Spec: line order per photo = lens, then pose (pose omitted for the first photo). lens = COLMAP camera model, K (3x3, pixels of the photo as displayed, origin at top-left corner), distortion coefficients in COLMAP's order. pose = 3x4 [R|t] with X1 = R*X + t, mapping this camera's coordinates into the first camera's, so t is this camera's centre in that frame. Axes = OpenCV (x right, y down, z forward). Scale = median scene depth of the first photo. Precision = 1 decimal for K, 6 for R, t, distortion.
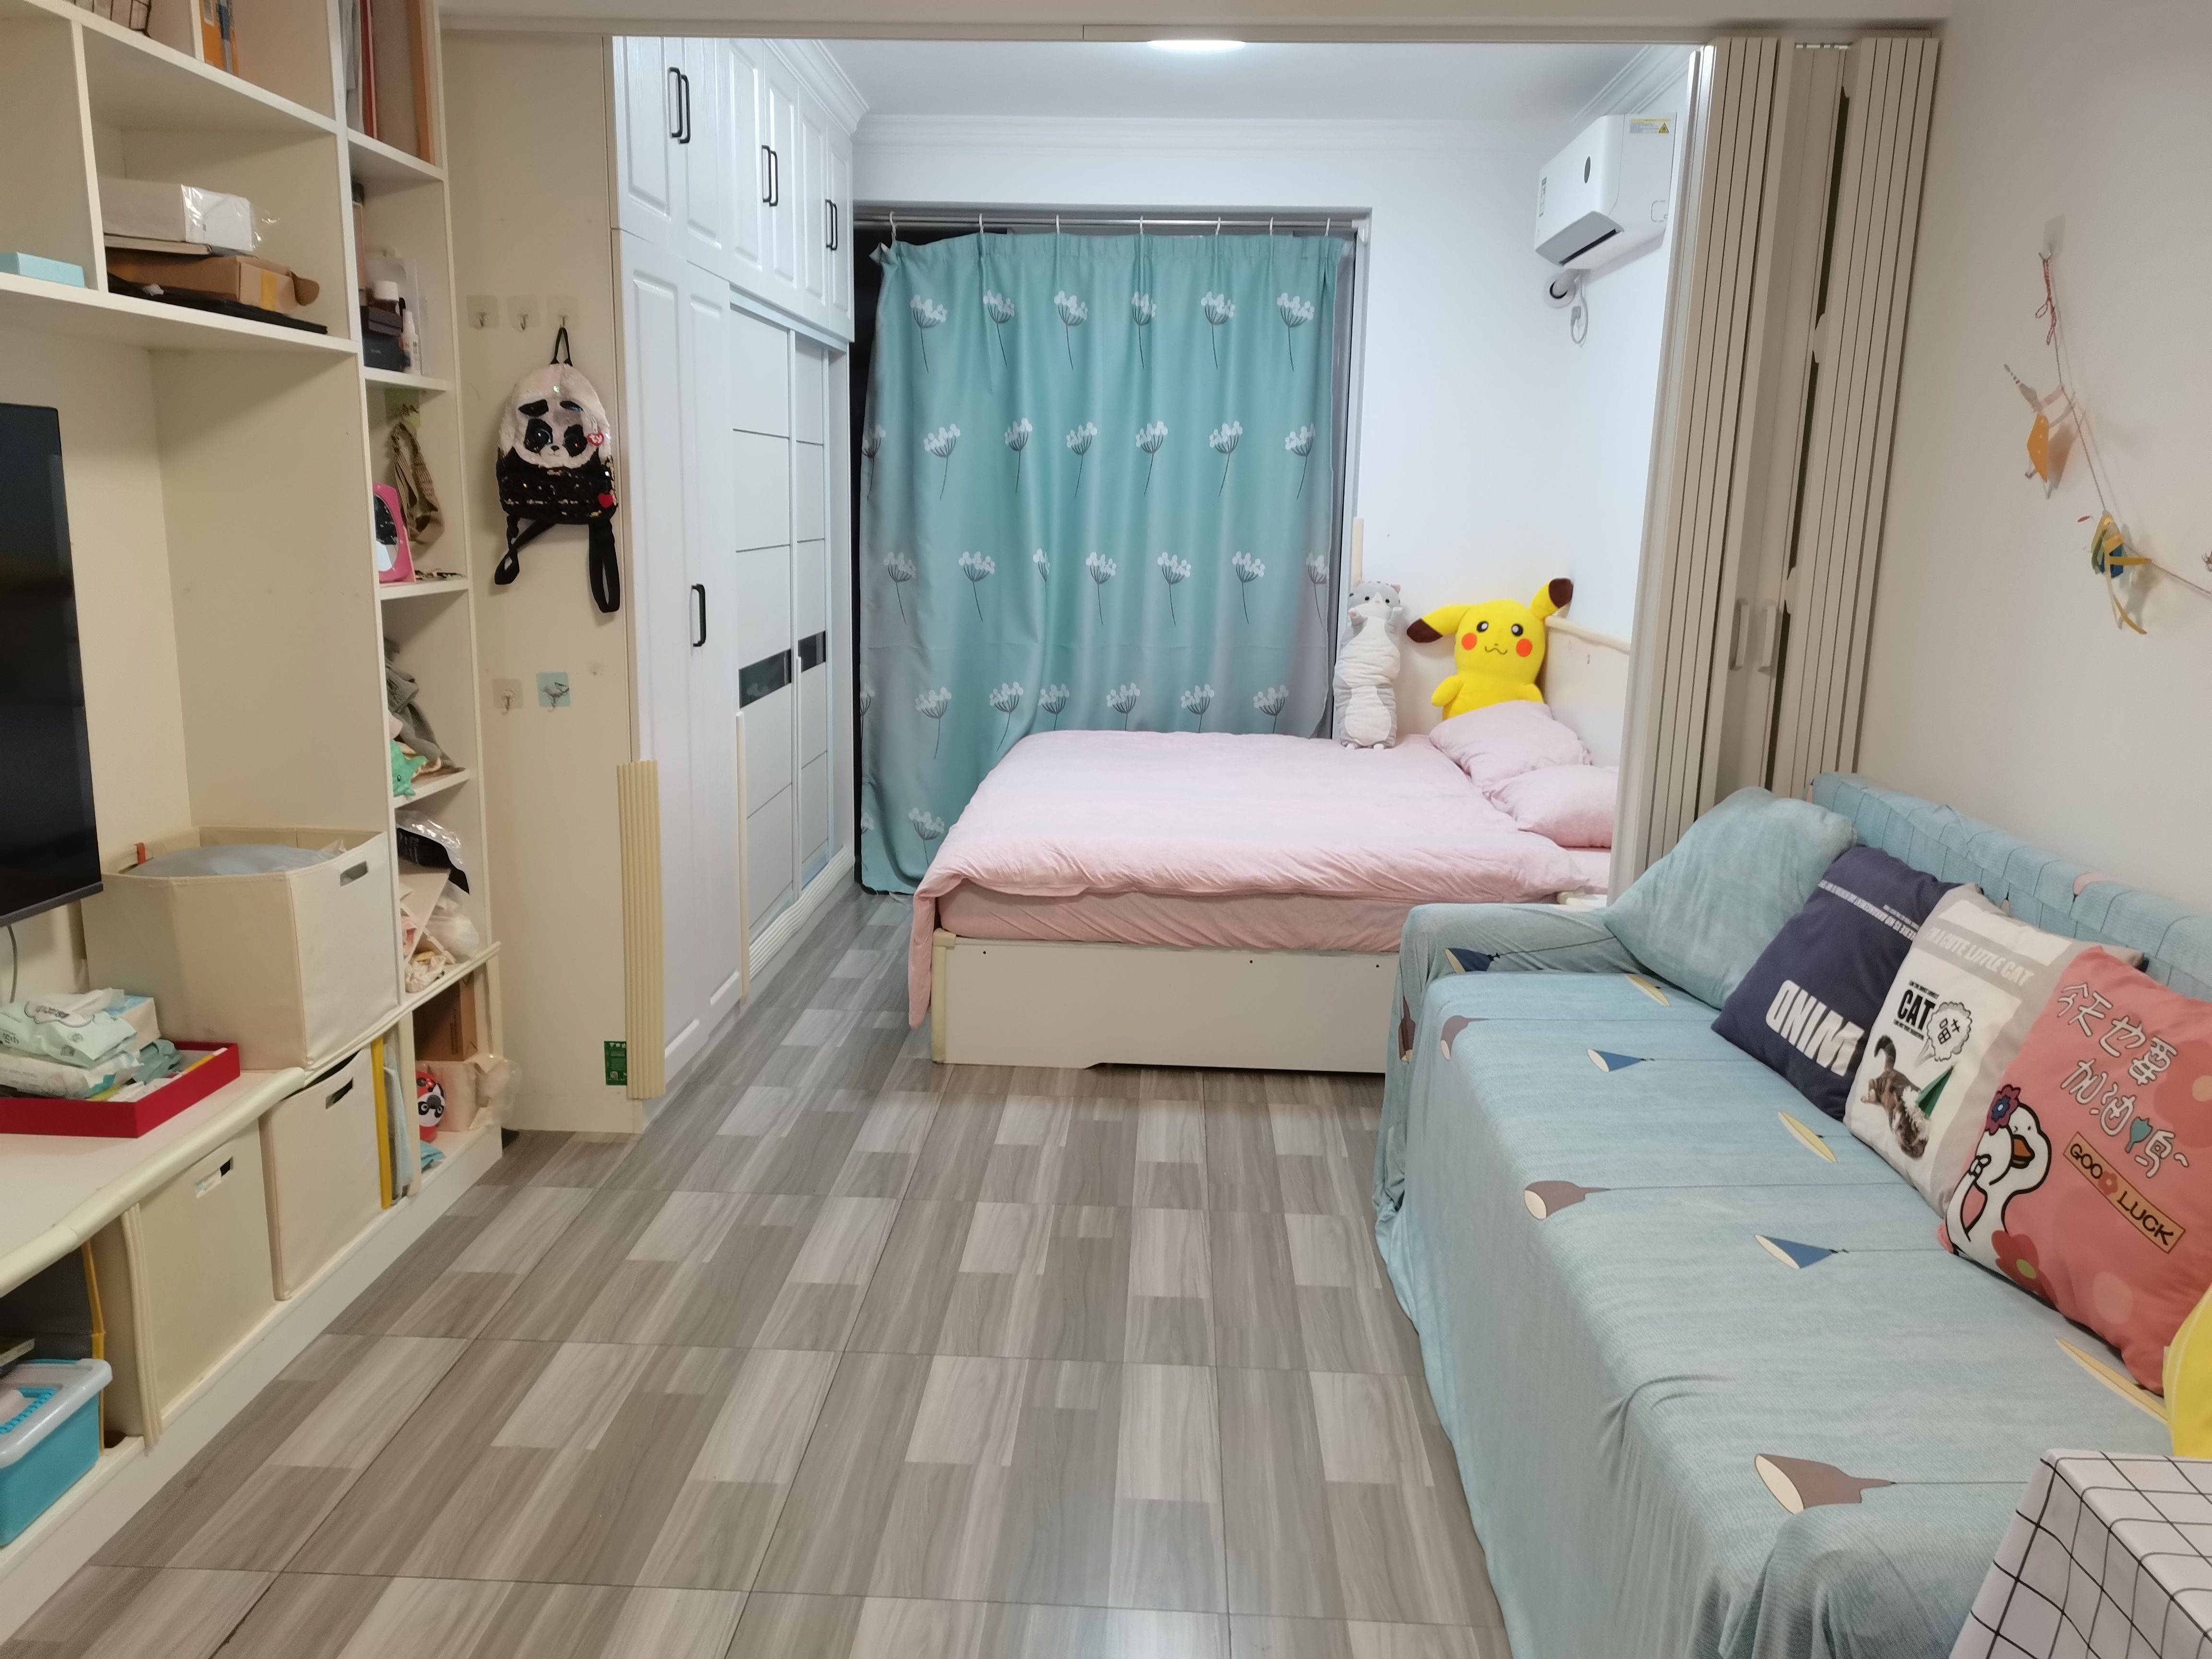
lens RADIAL K [[1676.3, 0, 1100.7], [0, 1676.3, 821.1], [0, 0, 1]] dist [0.061497, -0.048442]
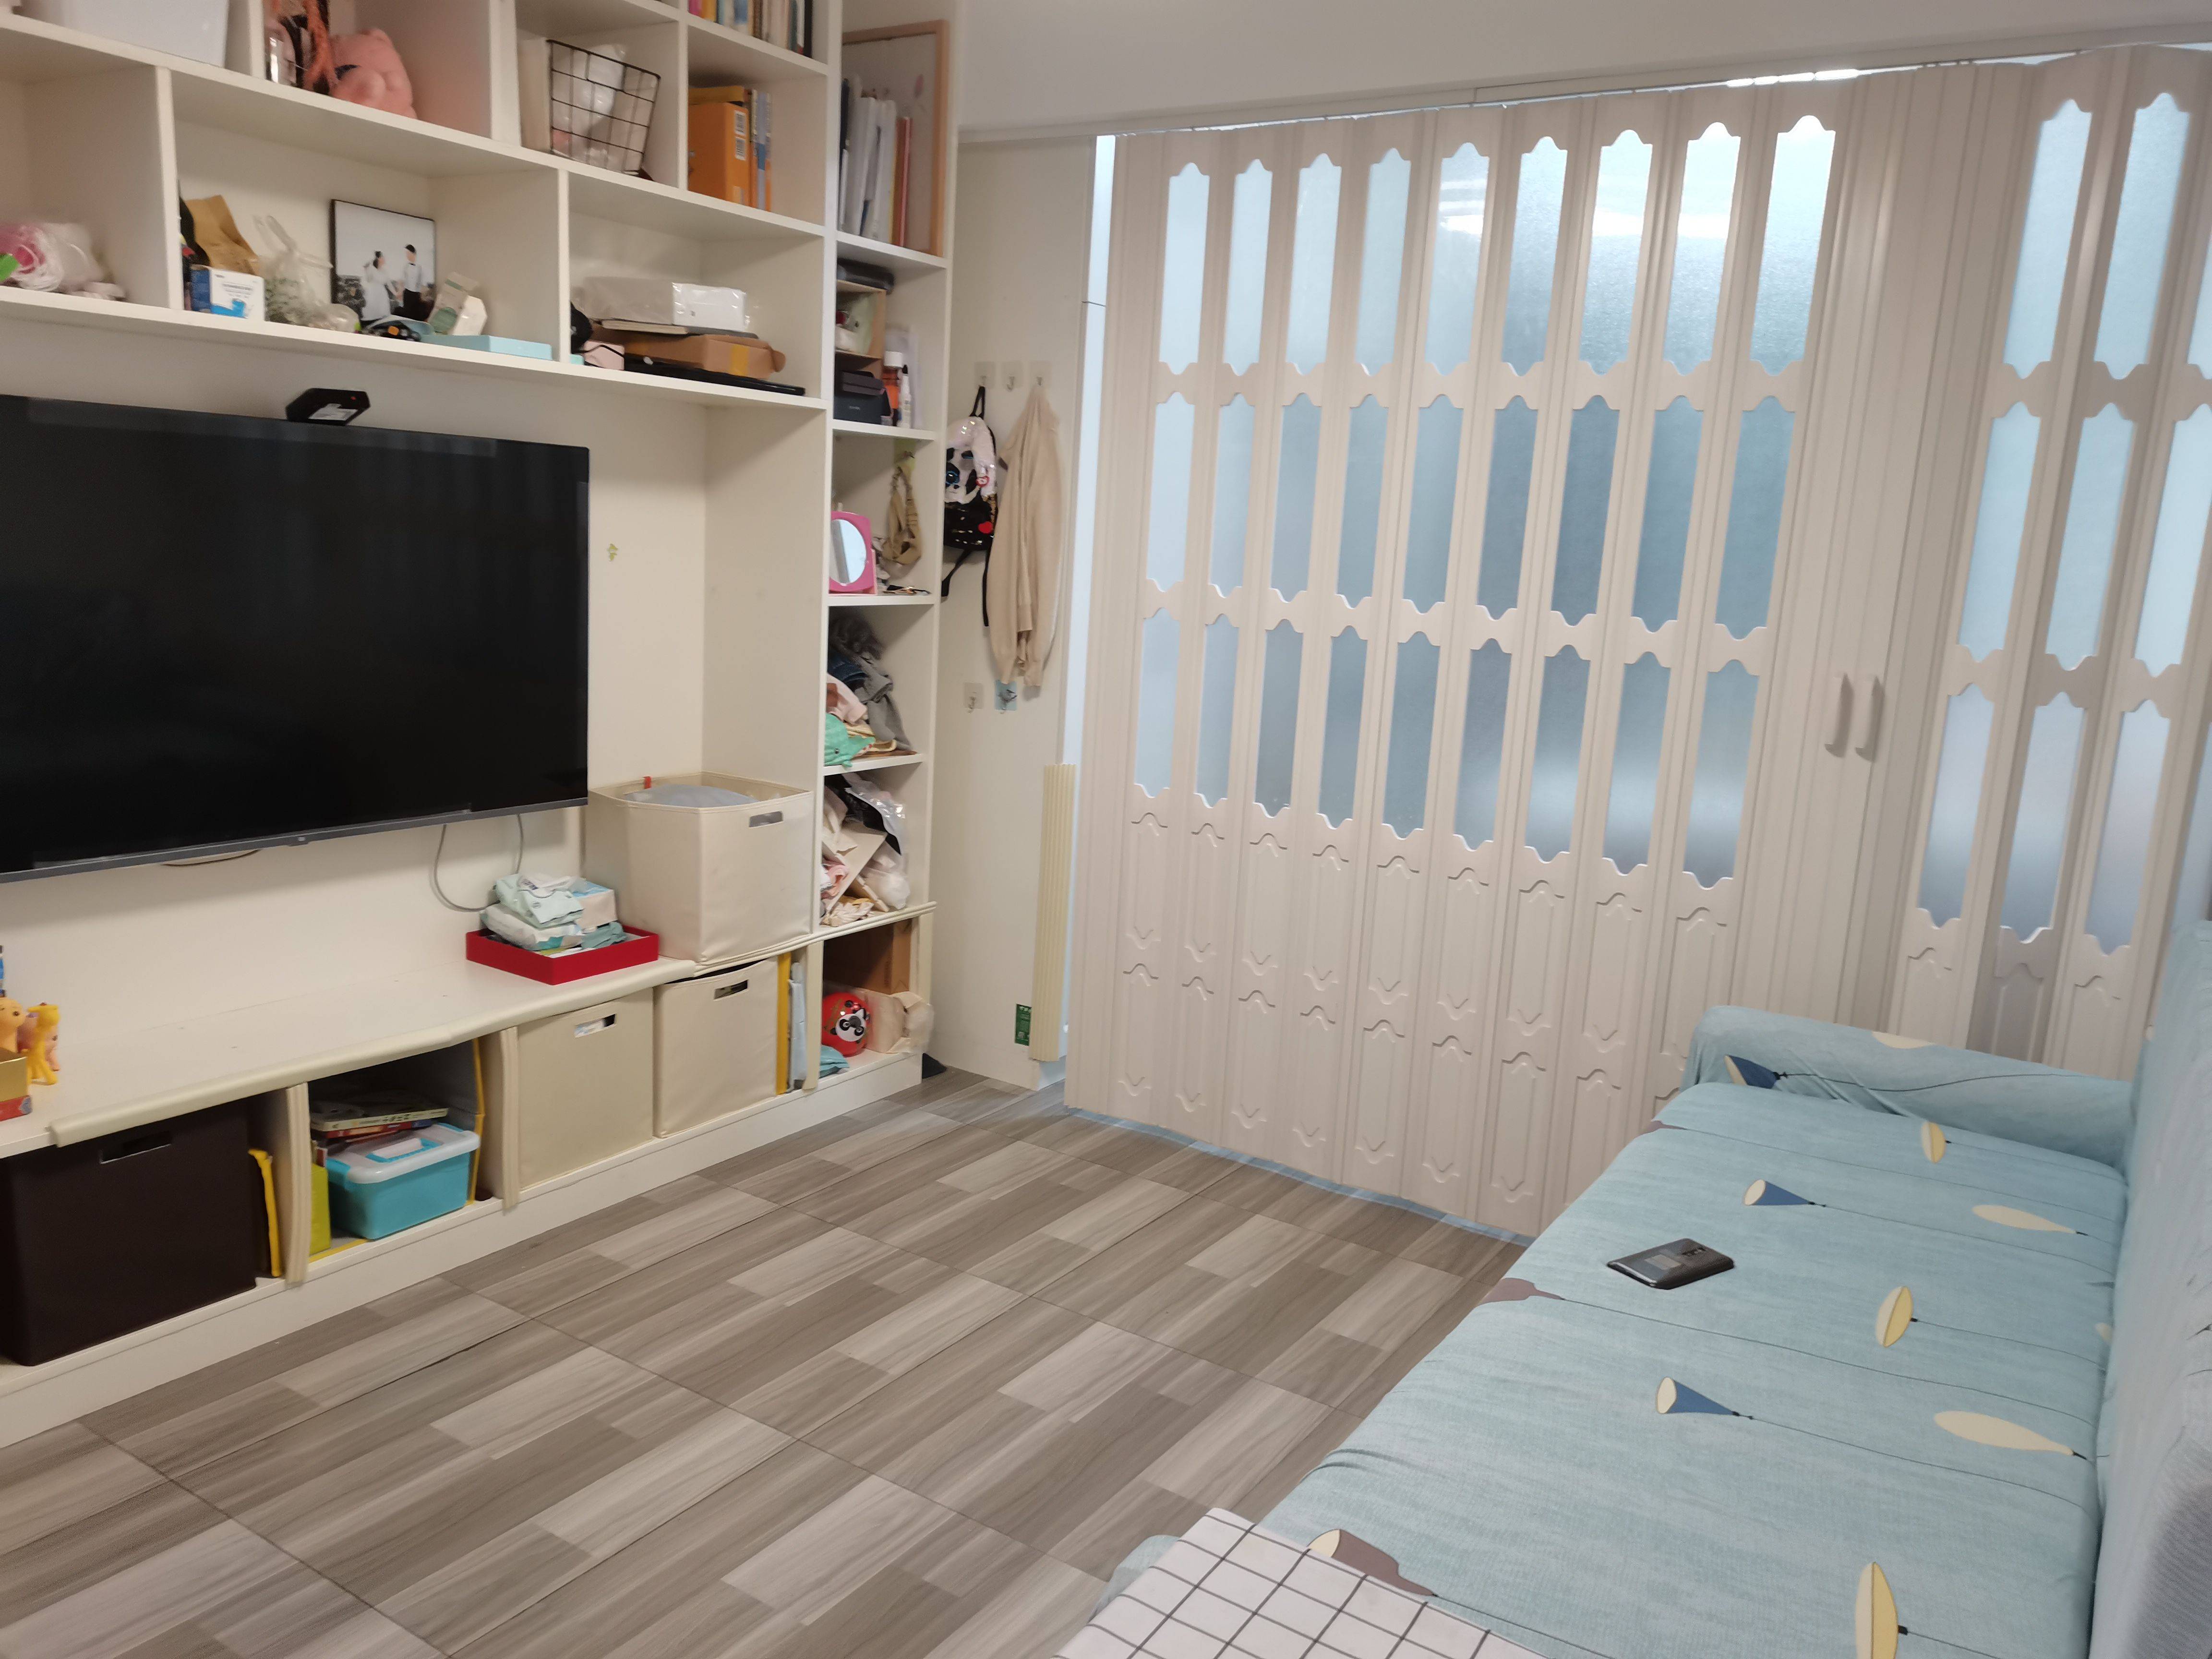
lens RADIAL K [[1676.3, 0, 1104.3], [0, 1676.3, 825.4], [0, 0, 1]] dist [0.061497, -0.048442]
pose [[0.866092, 0.118341, -0.485674, 0.501262], [-0.134007, 0.990977, 0.002493, -0.001079], [0.481587, 0.062925, 0.874136, 0.037293]]
